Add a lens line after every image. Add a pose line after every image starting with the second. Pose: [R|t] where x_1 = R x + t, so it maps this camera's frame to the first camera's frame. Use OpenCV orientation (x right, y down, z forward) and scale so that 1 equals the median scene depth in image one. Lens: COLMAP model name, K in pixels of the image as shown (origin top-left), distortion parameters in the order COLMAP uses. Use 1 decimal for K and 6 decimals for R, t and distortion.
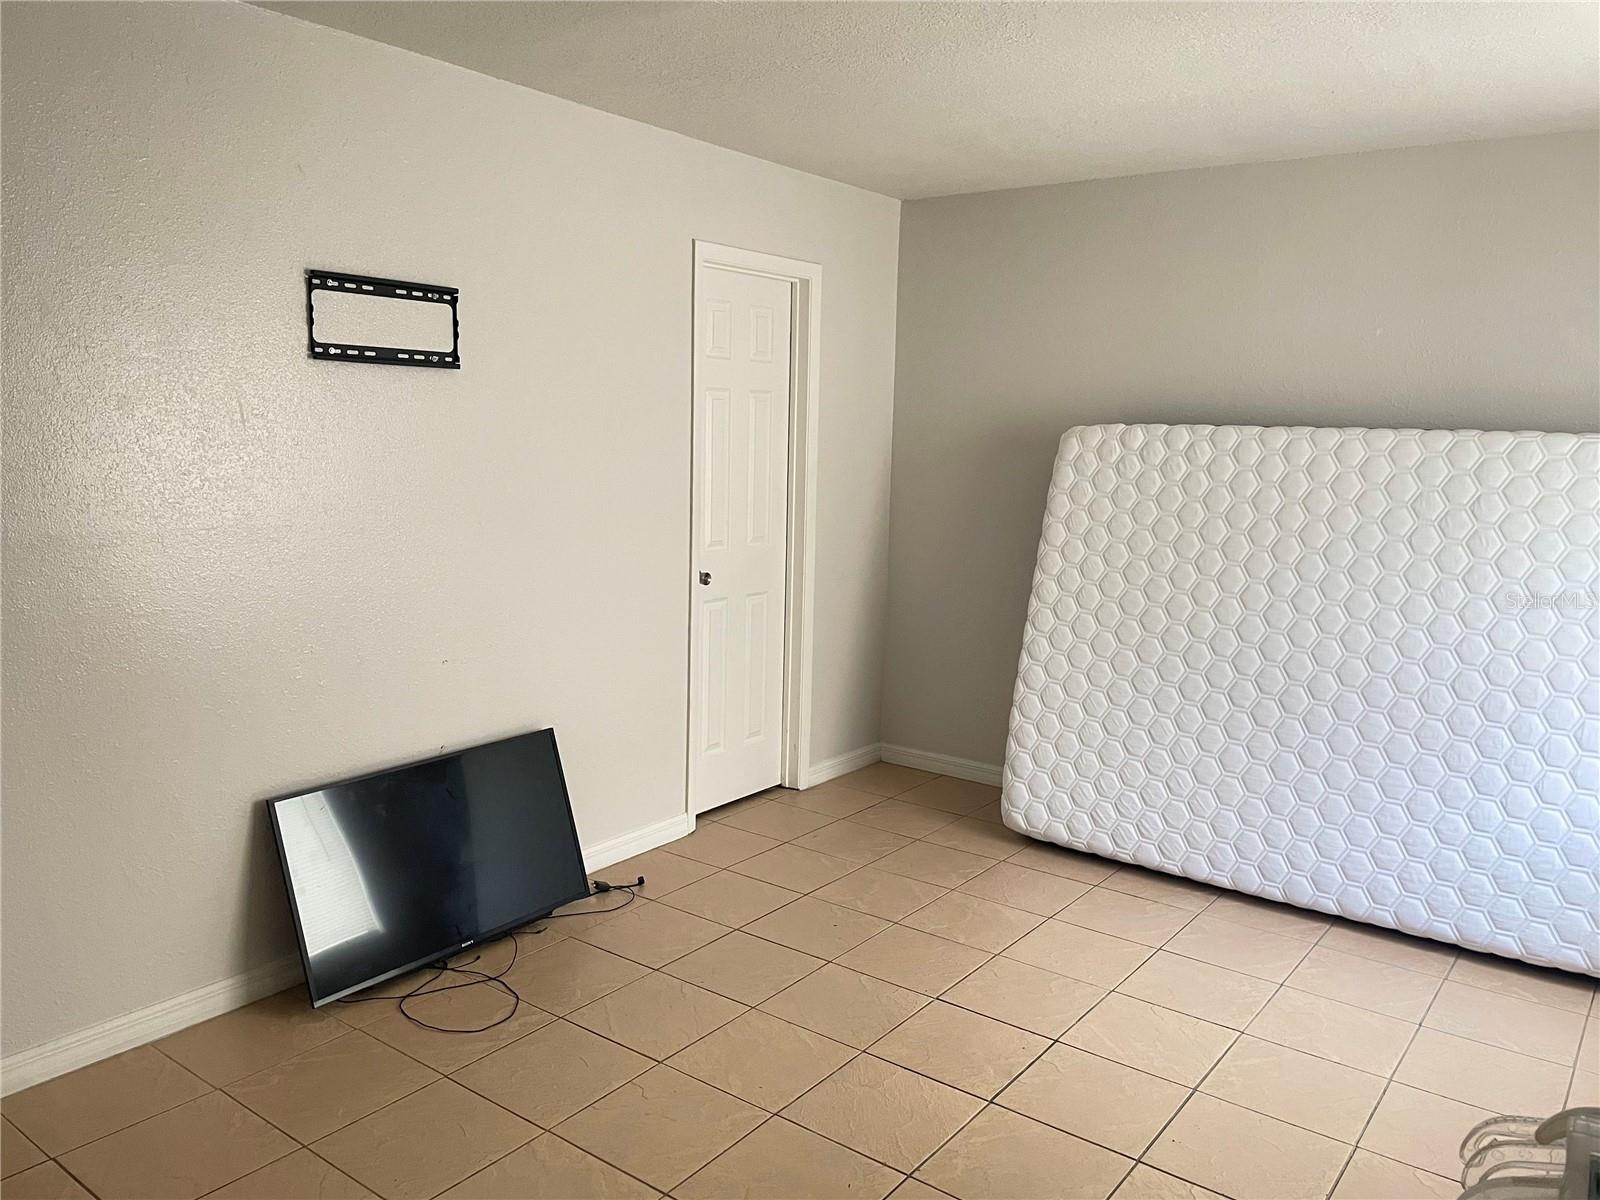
lens RADIAL K [[1201.5, 0, 800.0], [0, 1201.5, 600.0], [0, 0, 1]] dist [0.075518, -0.112685]
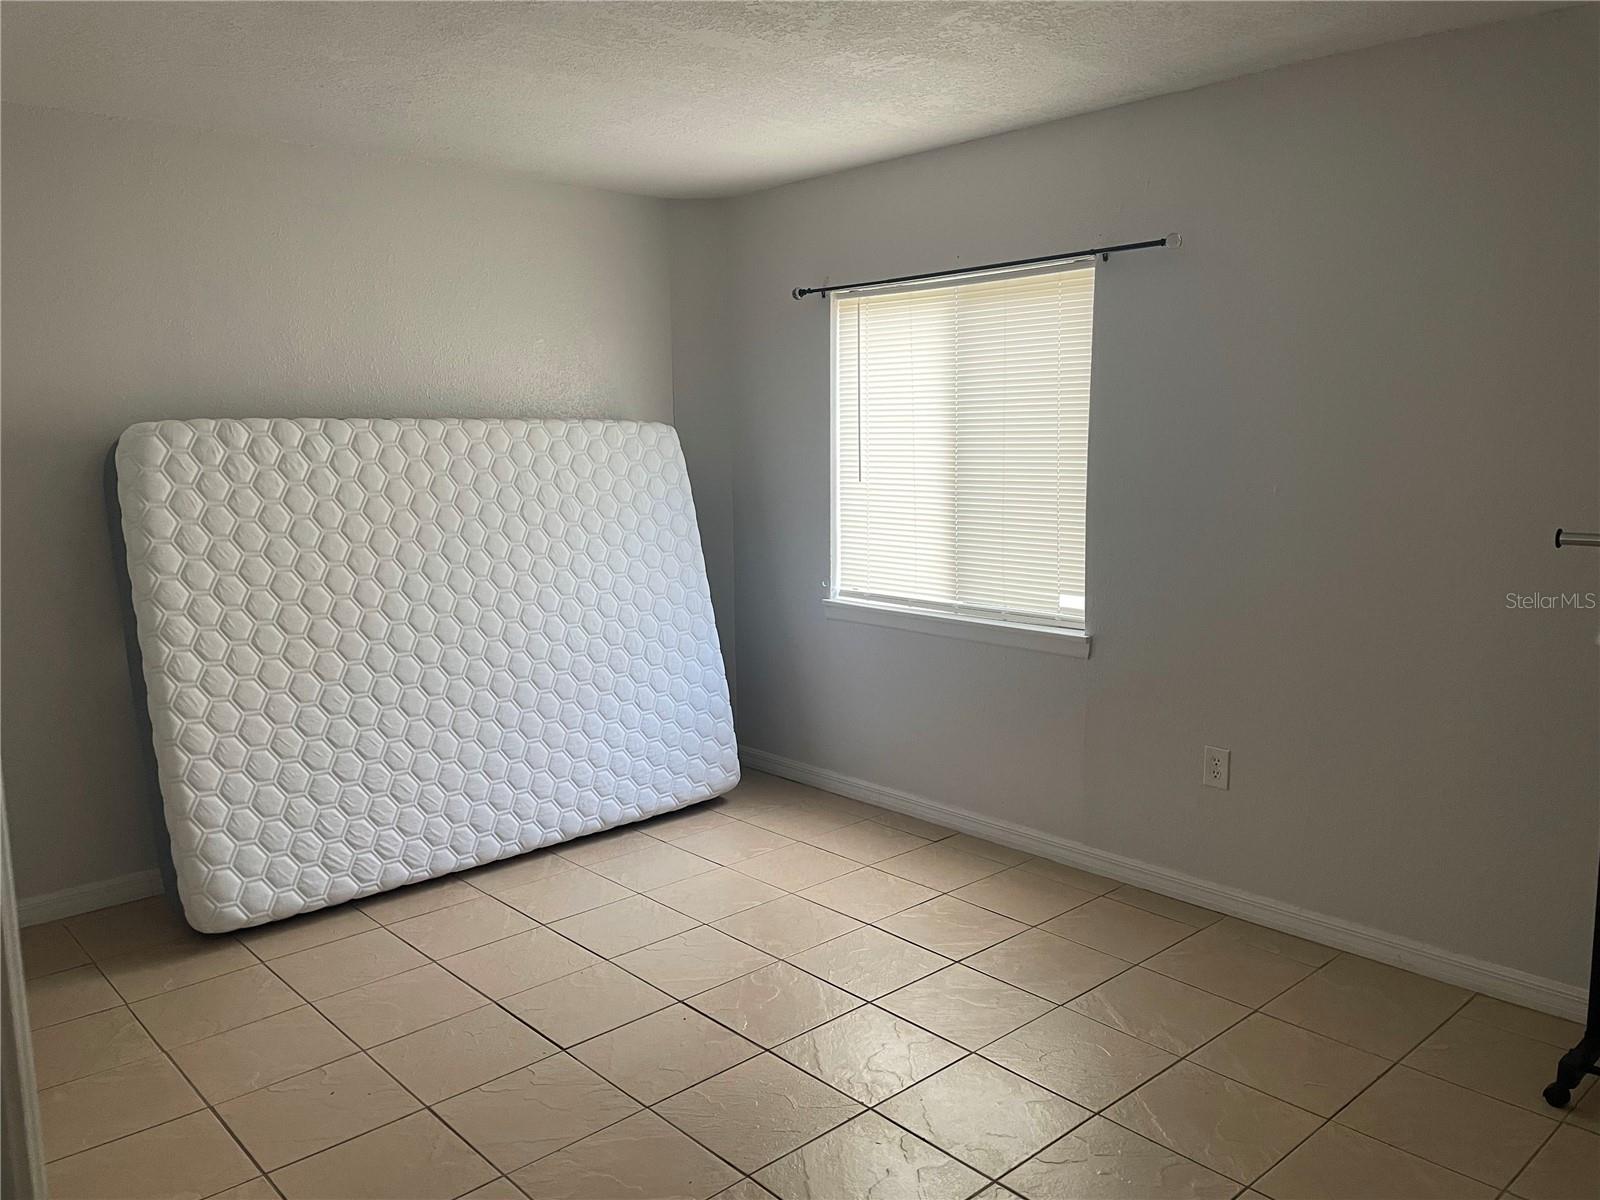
lens RADIAL K [[1201.5, 0, 800.0], [0, 1201.5, 600.0], [0, 0, 1]] dist [0.075518, -0.112685]
pose [[0.168614, -0.151239, 0.974010, -0.560403], [0.169077, 0.977950, 0.122581, -0.061967], [-0.971073, 0.144014, 0.190467, 0.499079]]
